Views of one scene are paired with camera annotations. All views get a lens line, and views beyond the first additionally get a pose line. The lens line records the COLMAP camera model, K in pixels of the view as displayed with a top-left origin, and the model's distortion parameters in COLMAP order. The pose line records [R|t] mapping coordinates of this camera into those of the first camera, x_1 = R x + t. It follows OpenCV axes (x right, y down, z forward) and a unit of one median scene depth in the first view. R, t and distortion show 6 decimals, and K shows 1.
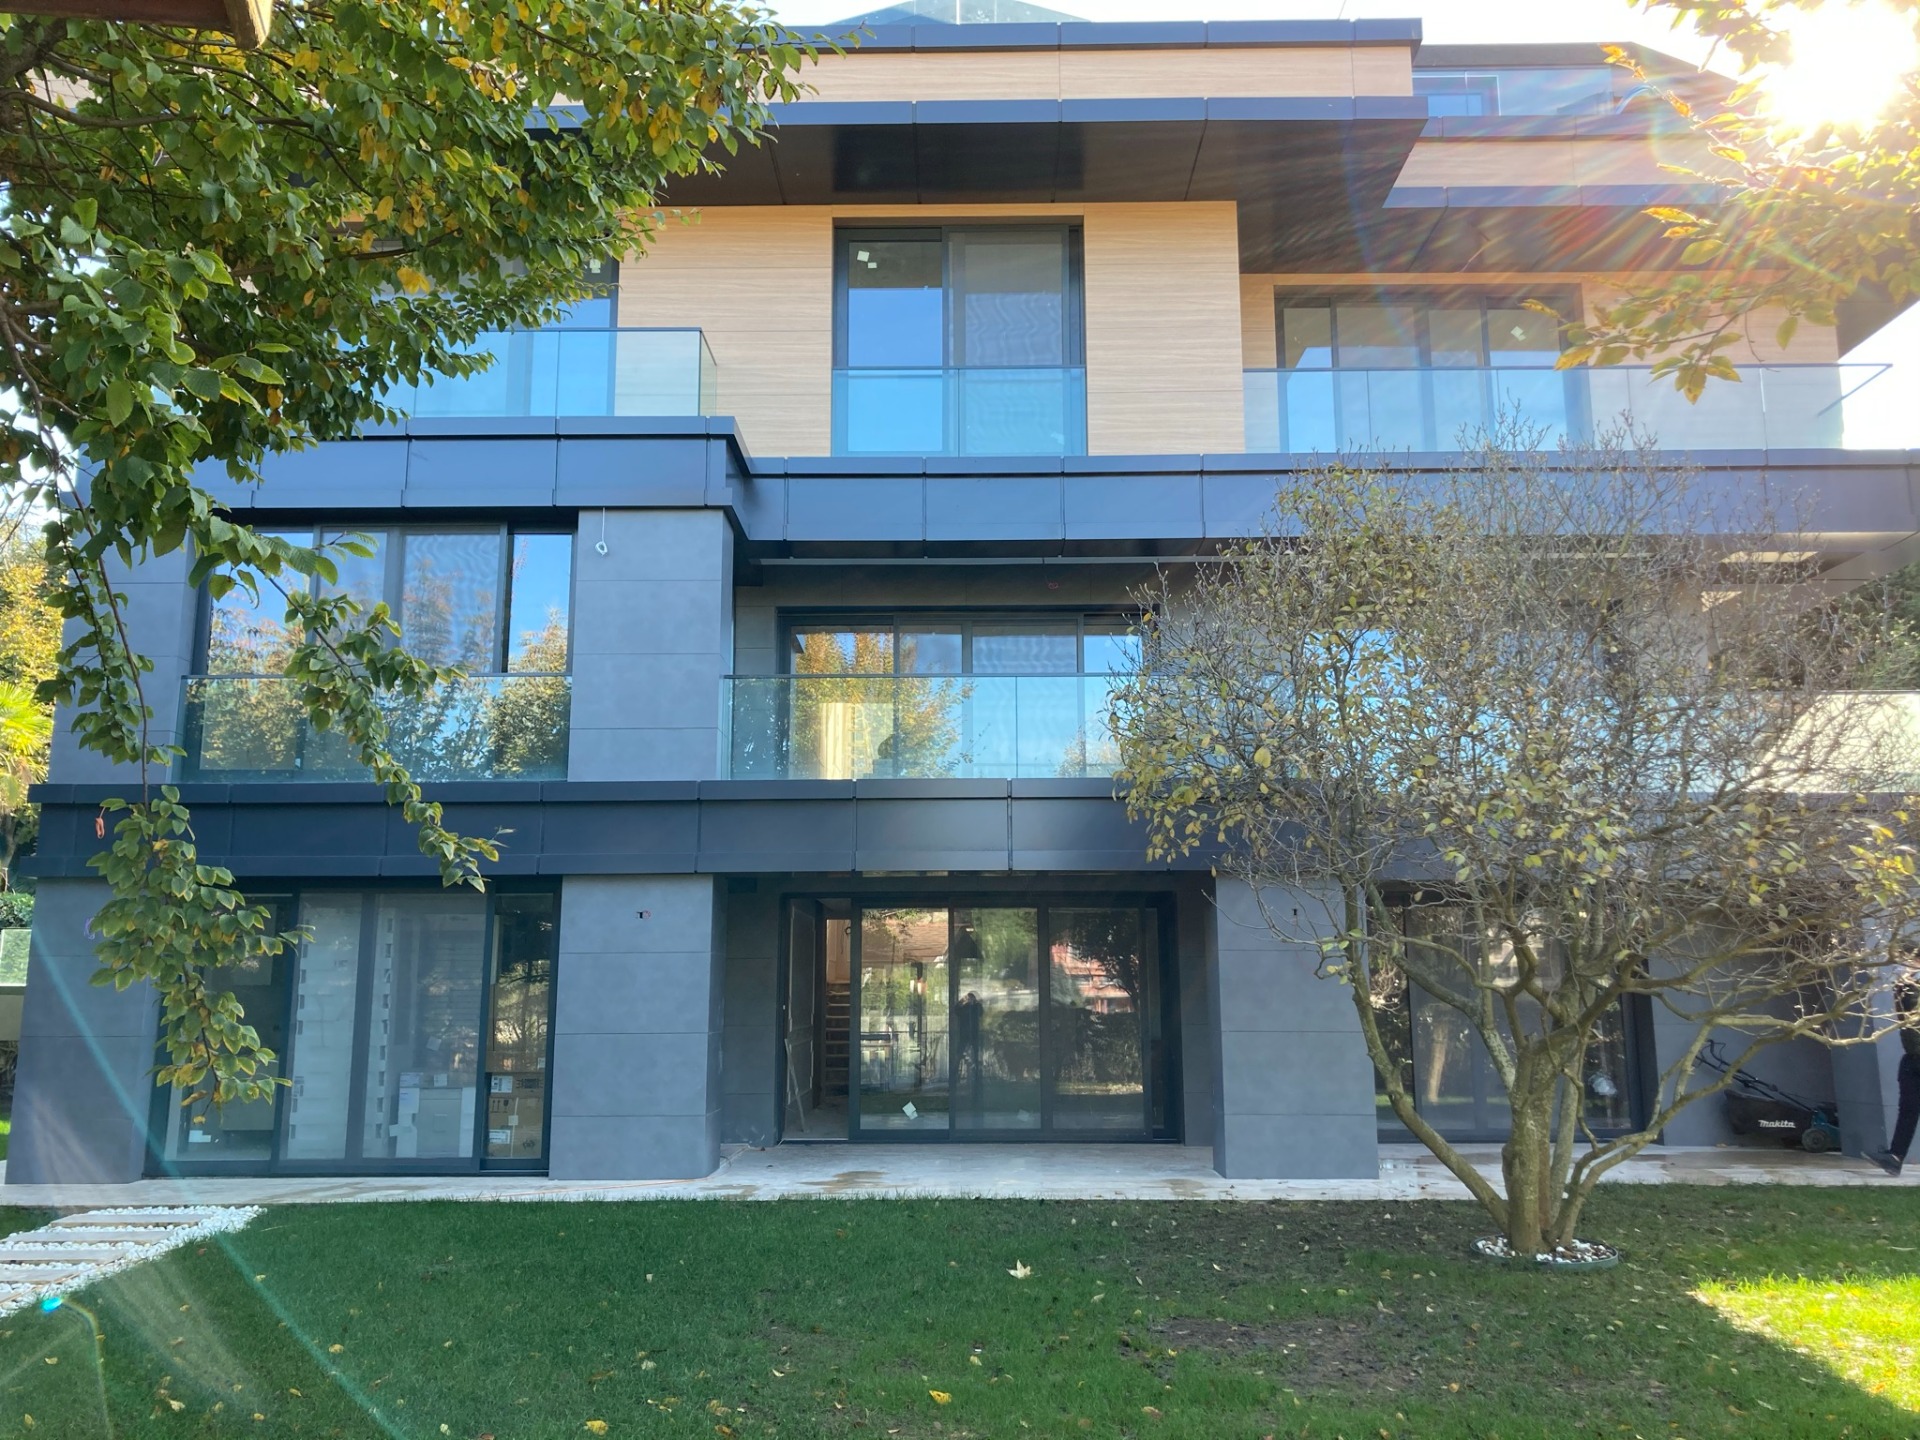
lens RADIAL K [[1537.4, 0, 959.0], [0, 1537.4, 711.5], [0, 0, 1]] dist [0.012904, 0.010017]
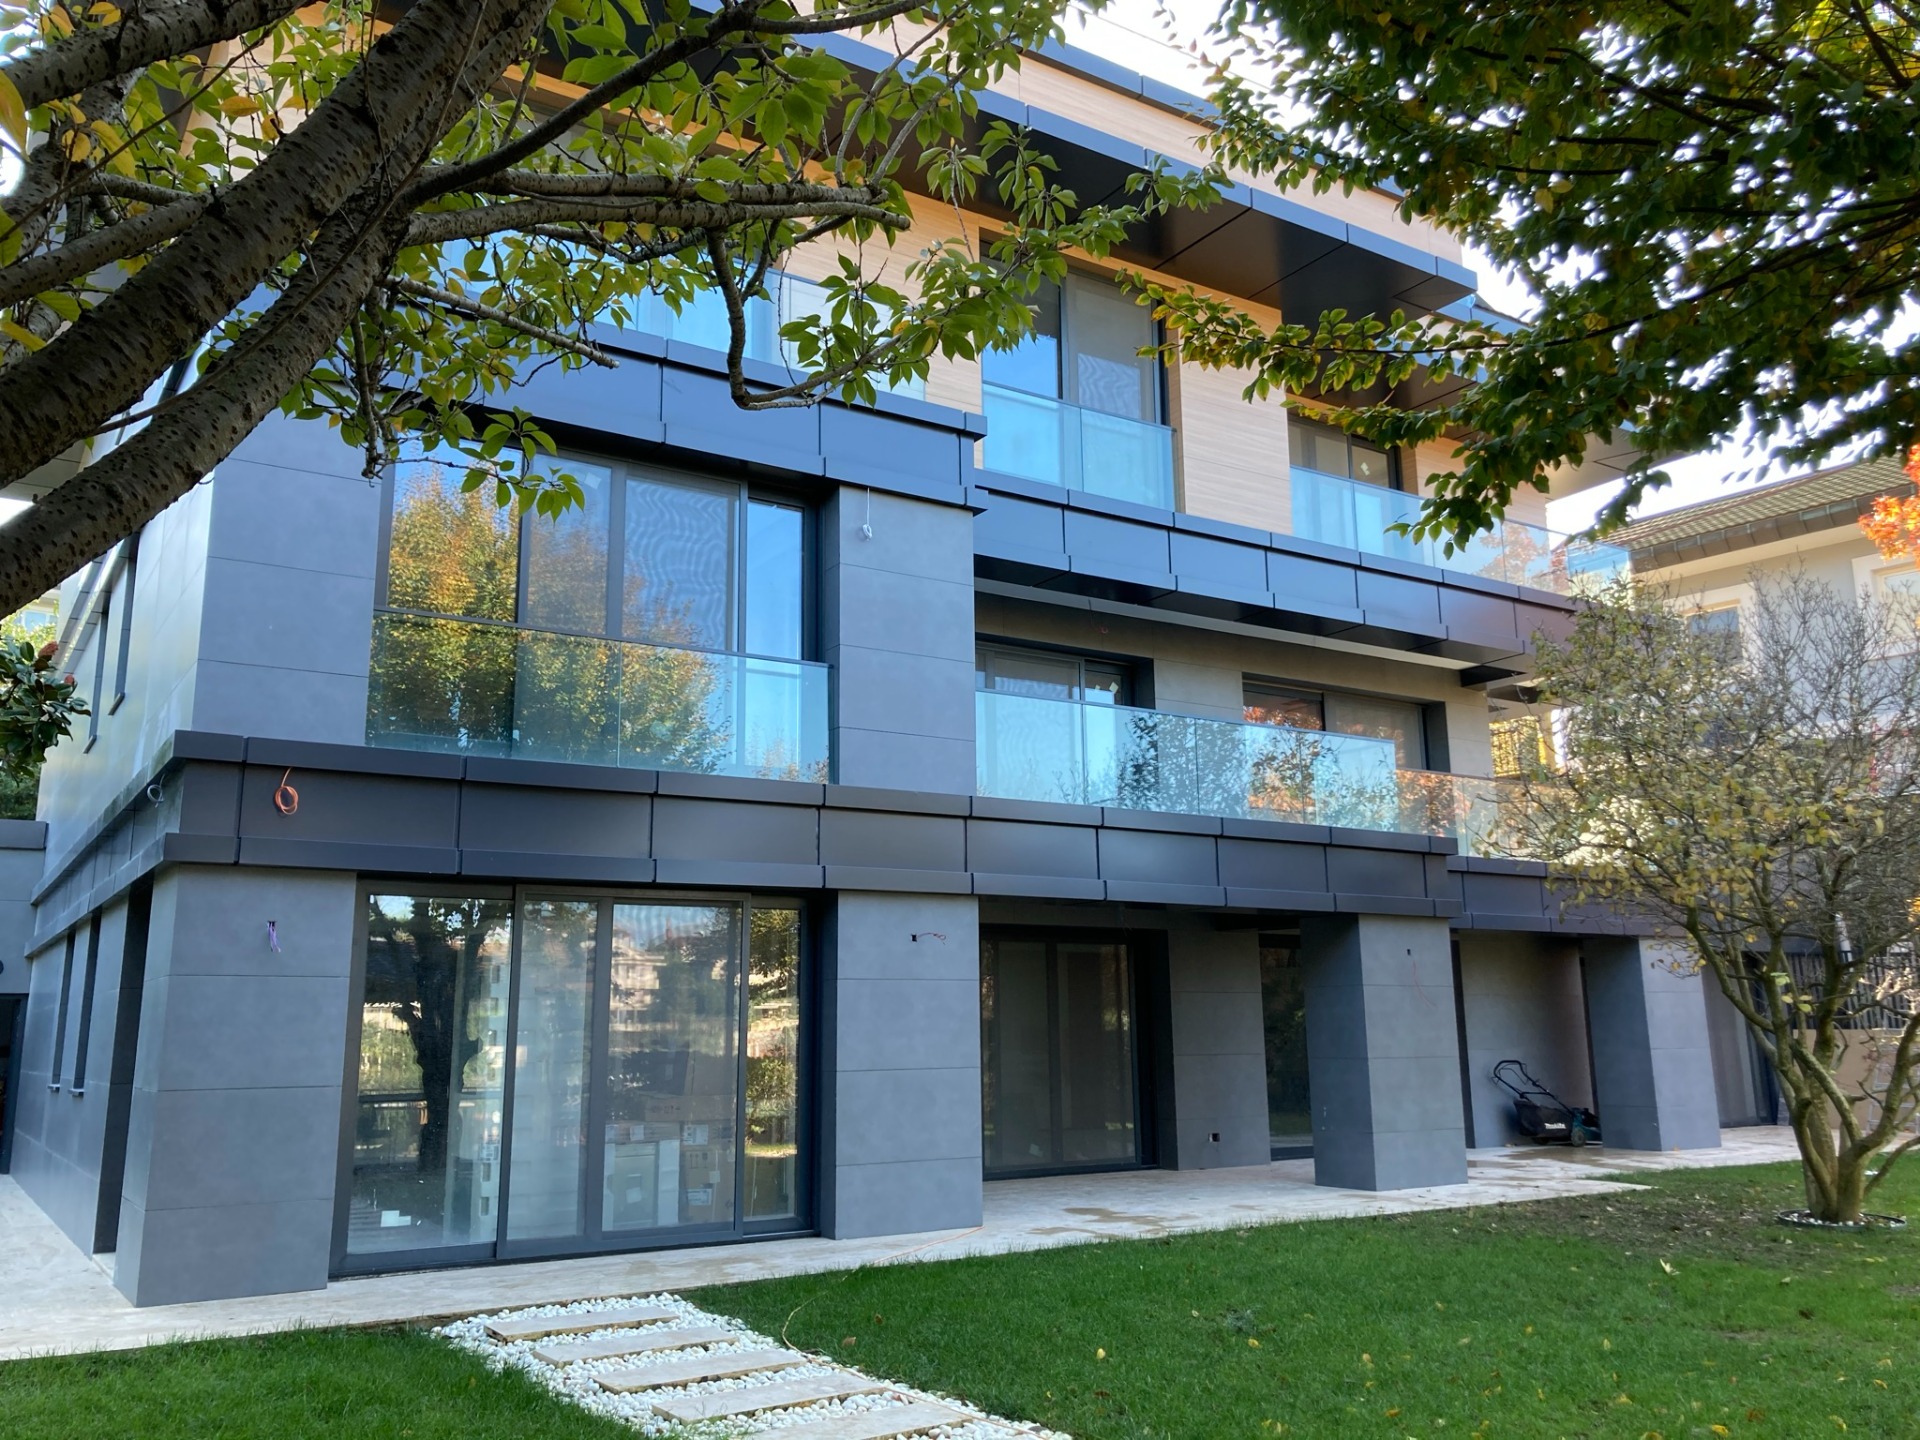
lens RADIAL K [[1575.8, 0, 952.9], [0, 1575.8, 690.7], [0, 0, 1]] dist [0.129736, -0.243389]
pose [[0.822079, 0.113790, 0.557886, -0.714819], [-0.098272, 0.993478, -0.057827, 0.037308], [-0.560828, -0.007286, 0.827900, 0.199602]]
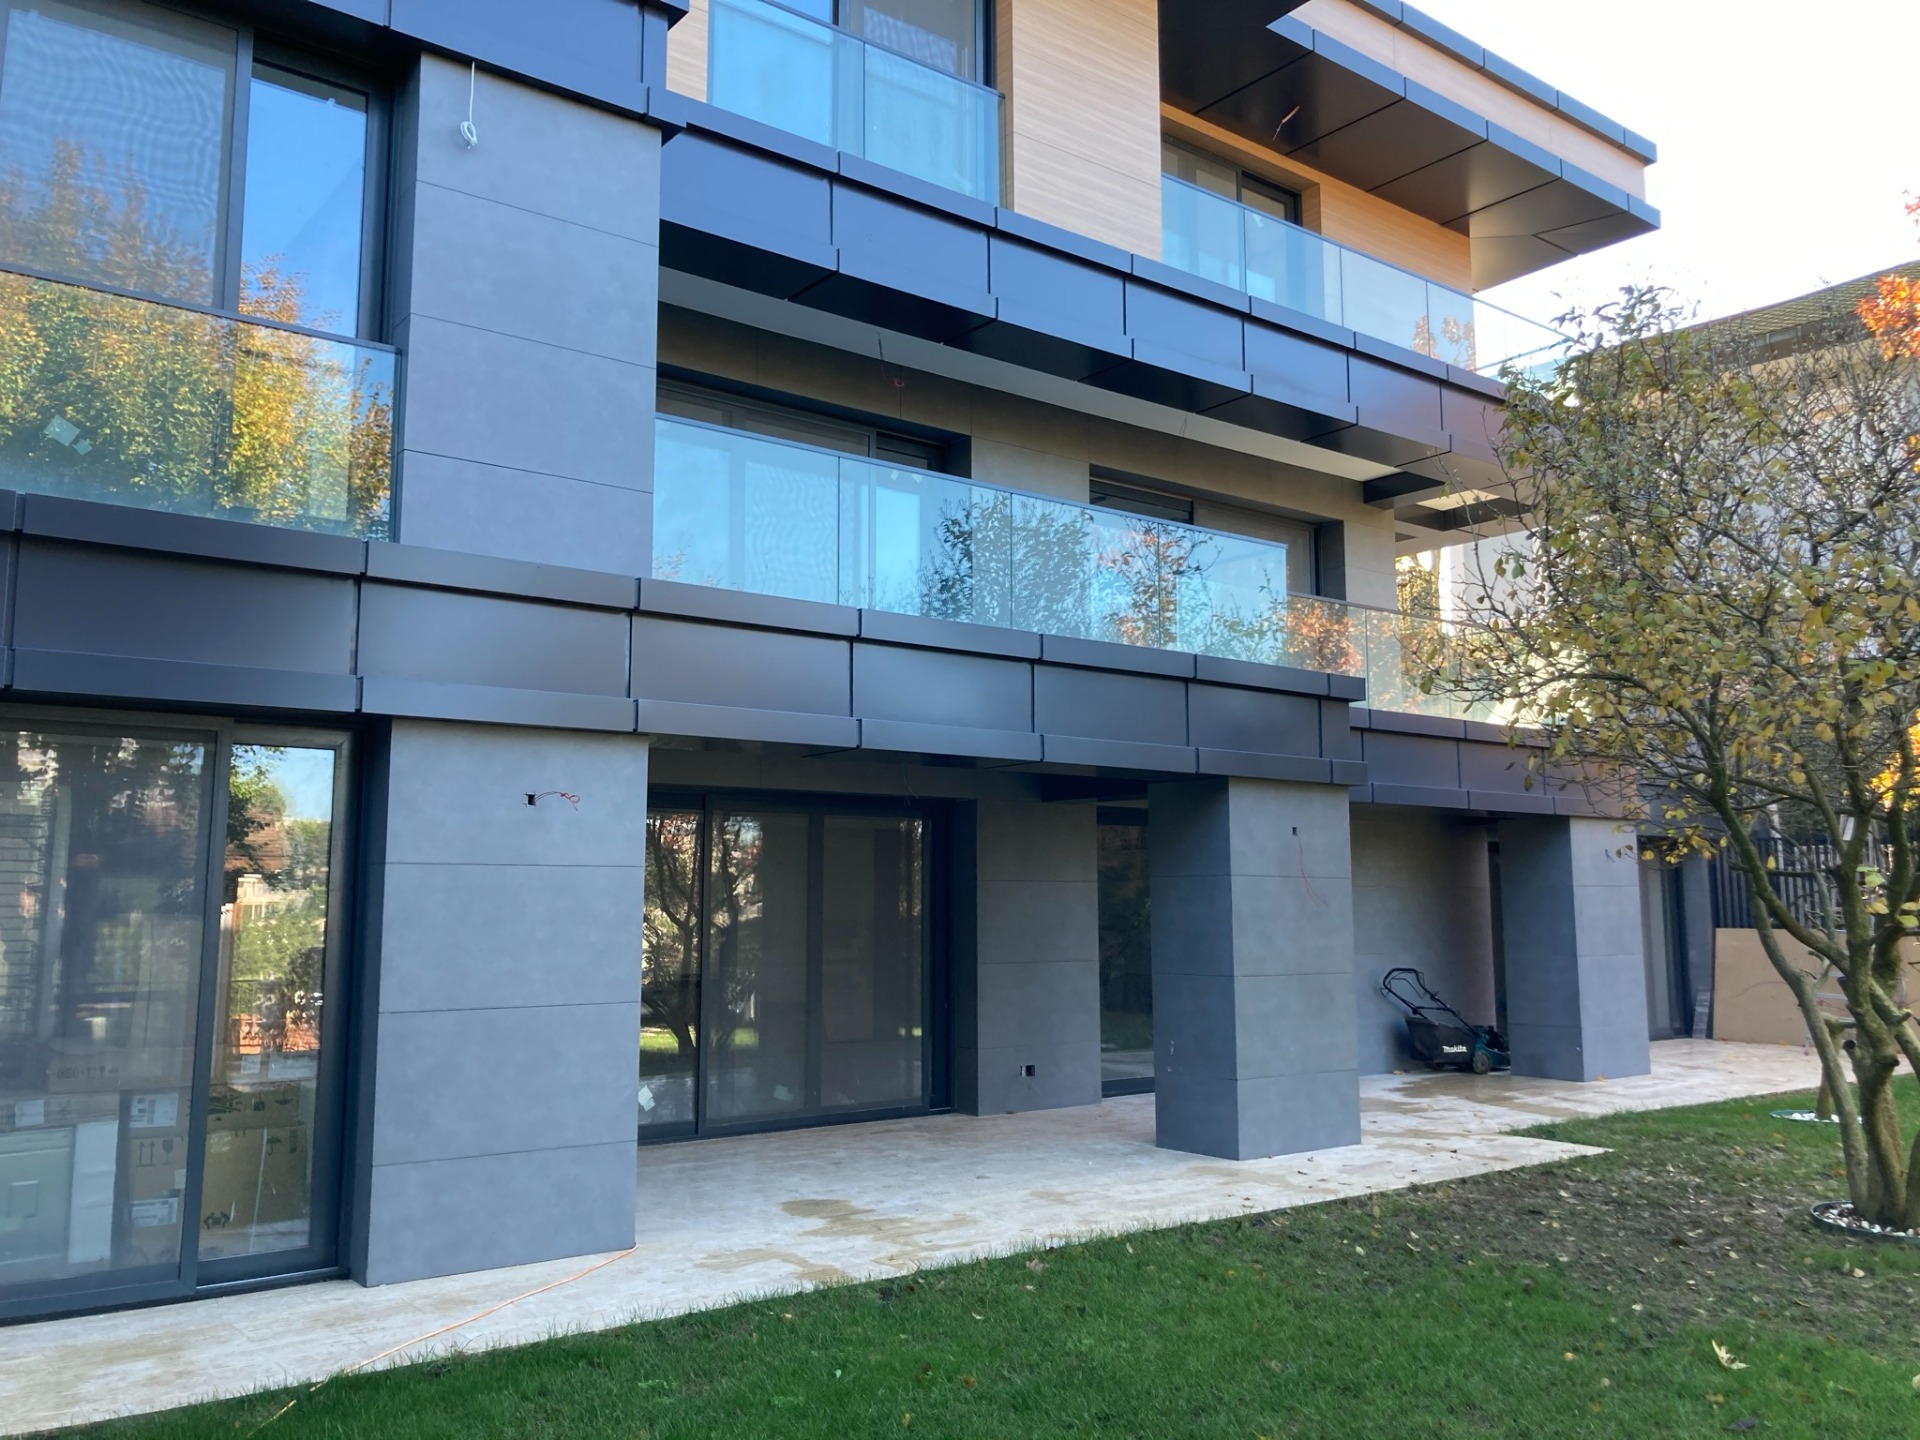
lens RADIAL K [[1575.8, 0, 952.9], [0, 1575.8, 690.7], [0, 0, 1]] dist [0.129736, -0.243389]
pose [[0.771282, 0.088612, 0.630296, -0.450342], [-0.119939, 0.992755, 0.007198, 0.068313], [-0.625091, -0.081148, 0.776322, 0.437828]]
